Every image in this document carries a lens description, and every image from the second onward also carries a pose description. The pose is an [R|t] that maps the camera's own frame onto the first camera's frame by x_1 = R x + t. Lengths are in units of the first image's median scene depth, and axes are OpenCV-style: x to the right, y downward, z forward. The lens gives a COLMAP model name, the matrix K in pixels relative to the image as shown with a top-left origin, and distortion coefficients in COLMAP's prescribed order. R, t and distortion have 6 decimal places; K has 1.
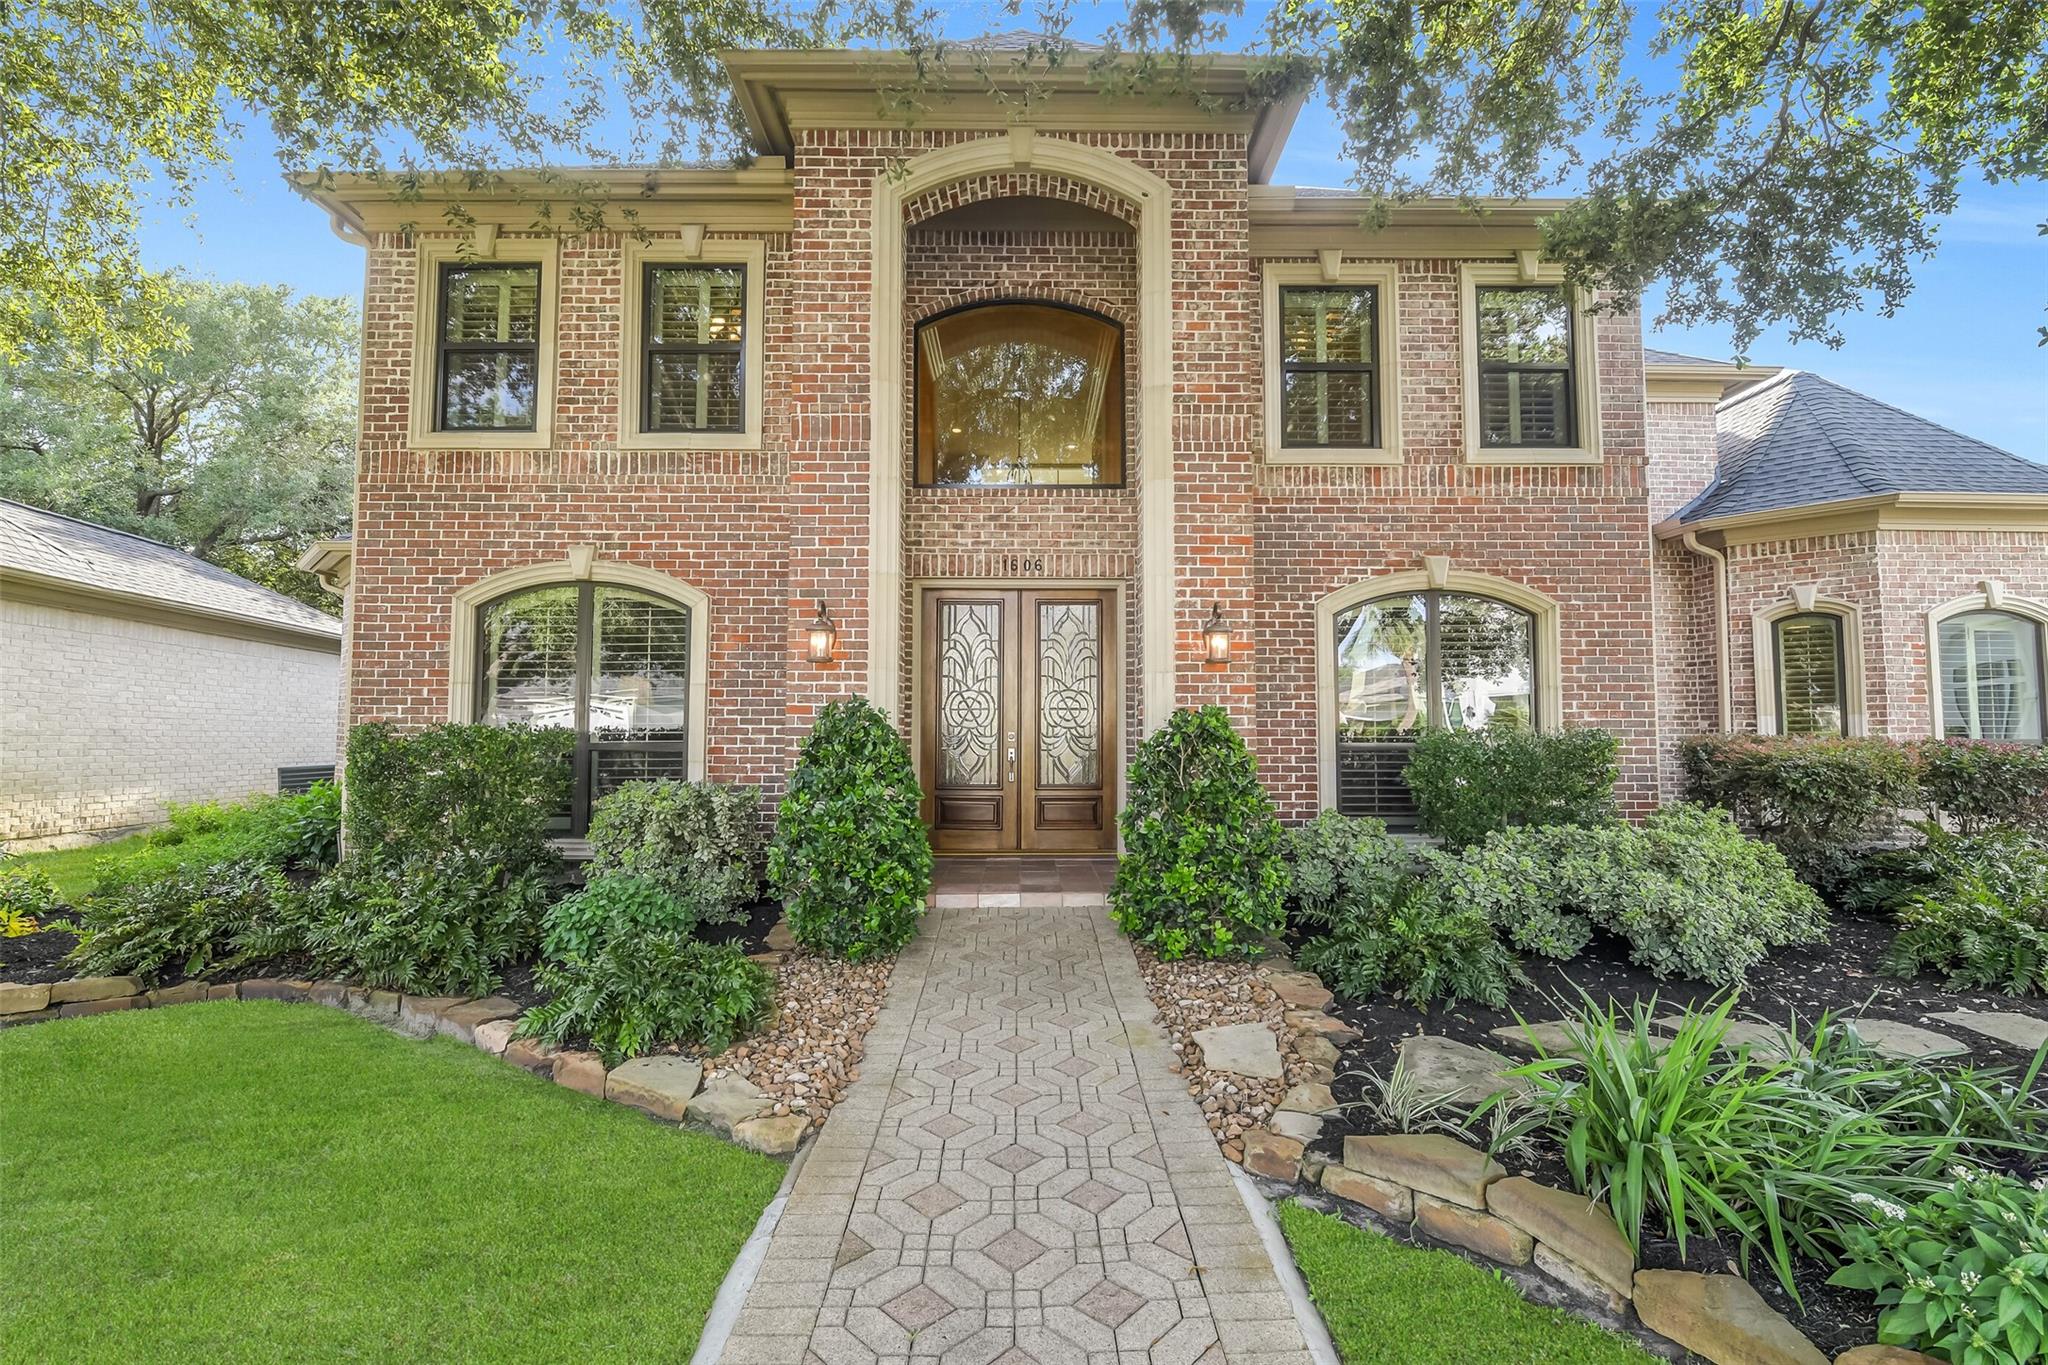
lens RADIAL K [[895.3, 0, 1019.9], [0, 895.3, 682.5], [0, 0, 1]] dist [-0.019923, -0.000701]
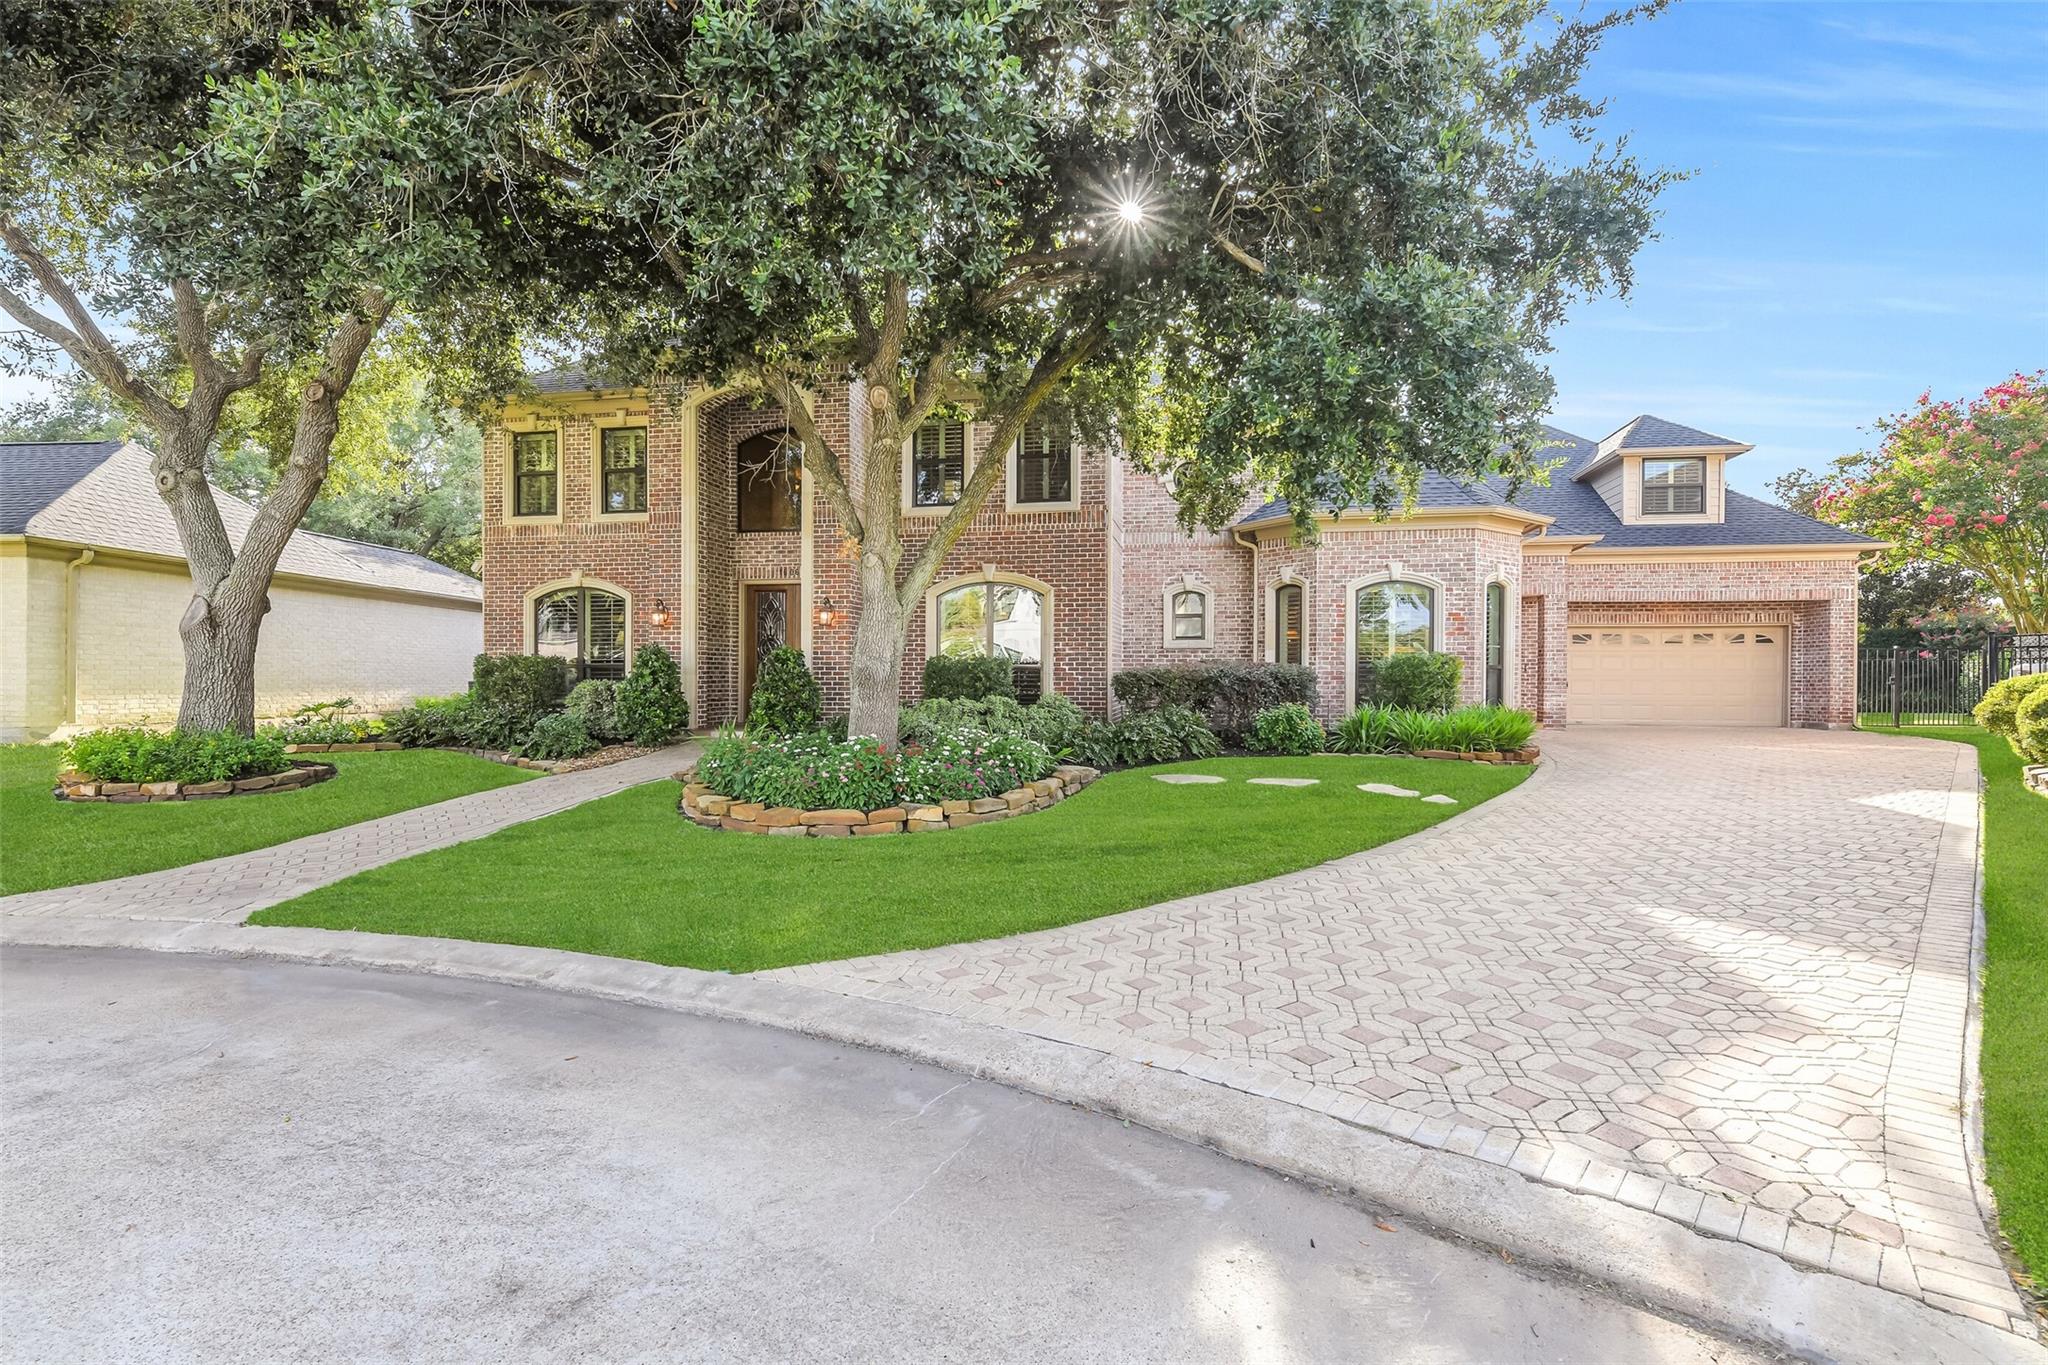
lens RADIAL K [[969.5, 0, 1028.6], [0, 969.5, 678.5], [0, 0, 1]] dist [0.002347, 0.000077]
pose [[0.977039, 0.003857, -0.213024, 1.026747], [0.009894, 0.997936, 0.063448, -0.032750], [0.212829, -0.064099, 0.974985, -1.012907]]
